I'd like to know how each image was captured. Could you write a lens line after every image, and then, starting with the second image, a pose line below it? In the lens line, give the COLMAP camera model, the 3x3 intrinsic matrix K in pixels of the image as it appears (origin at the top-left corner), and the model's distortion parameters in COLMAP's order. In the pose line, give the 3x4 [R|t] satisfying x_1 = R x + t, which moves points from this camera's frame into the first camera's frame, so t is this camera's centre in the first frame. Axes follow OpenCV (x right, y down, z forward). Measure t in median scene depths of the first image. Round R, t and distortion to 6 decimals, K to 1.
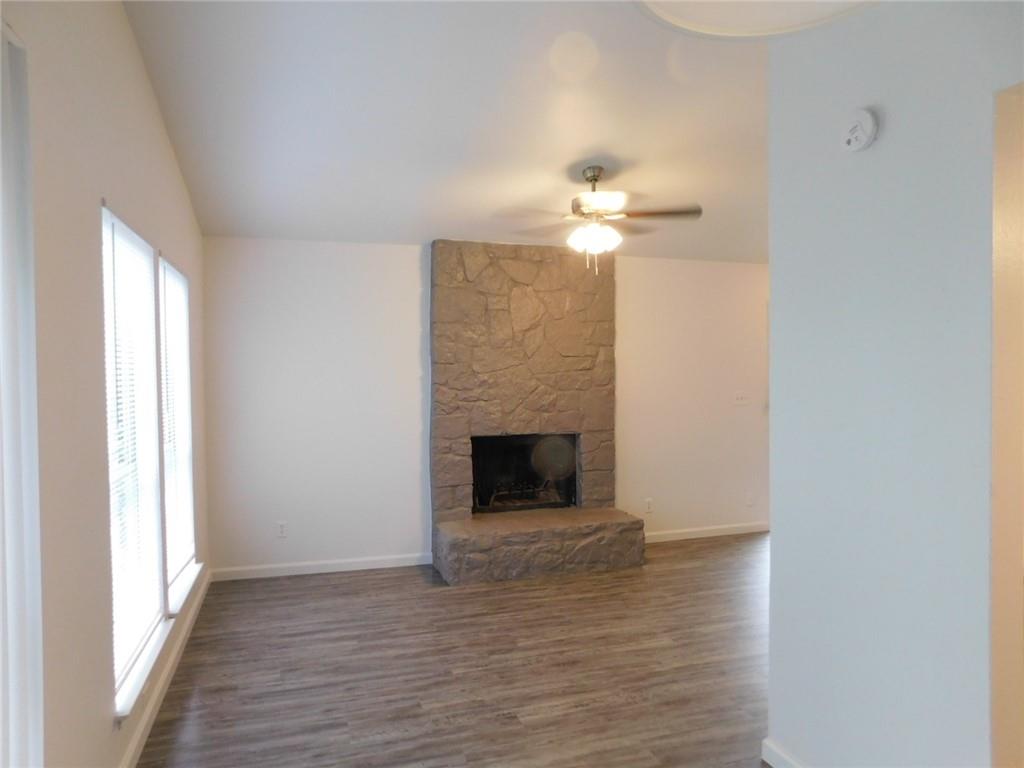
lens RADIAL K [[678.2, 0, 508.4], [0, 678.2, 381.3], [0, 0, 1]] dist [-0.028805, 0.021793]
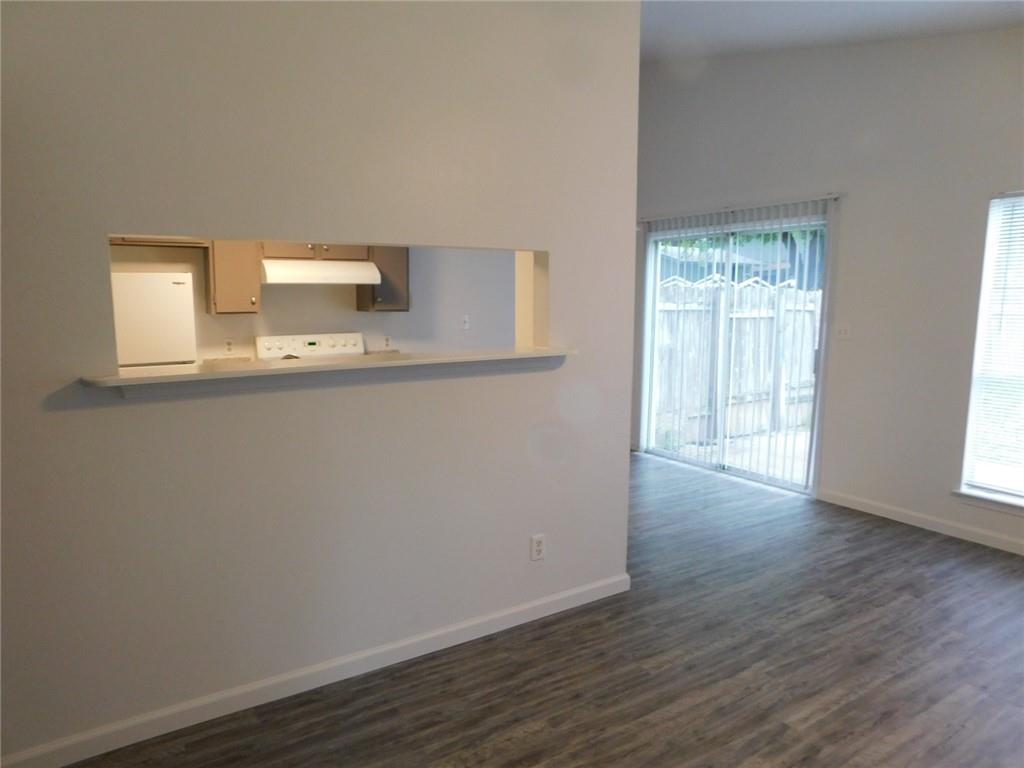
lens RADIAL K [[678.2, 0, 515.1], [0, 678.2, 380.6], [0, 0, 1]] dist [-0.028805, 0.021793]
pose [[-0.961474, 0.030520, -0.273196, 0.787883], [-0.009533, 0.989518, 0.144094, -0.029909], [0.274730, 0.141147, -0.951105, 1.793549]]
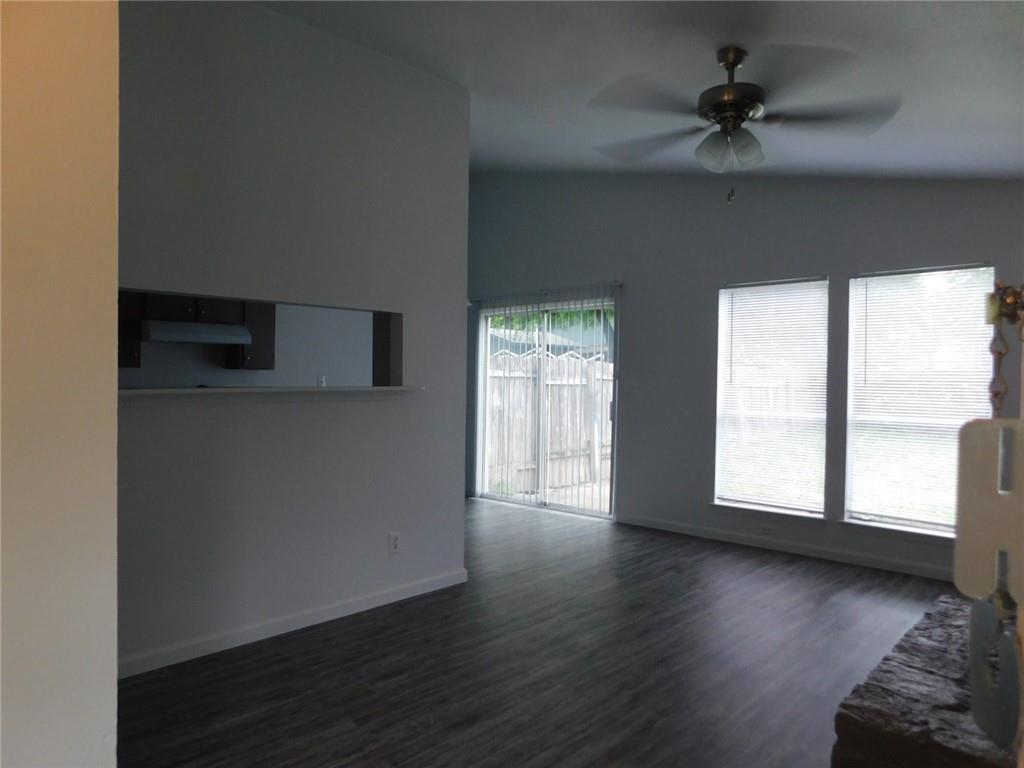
lens RADIAL K [[678.2, 0, 509.9], [0, 678.2, 380.0], [0, 0, 1]] dist [-0.028805, 0.021793]
pose [[-0.873103, -0.007409, -0.487480, 0.920673], [-0.018611, 0.999662, 0.018140, 0.026339], [0.487180, 0.024911, -0.872946, 2.087714]]
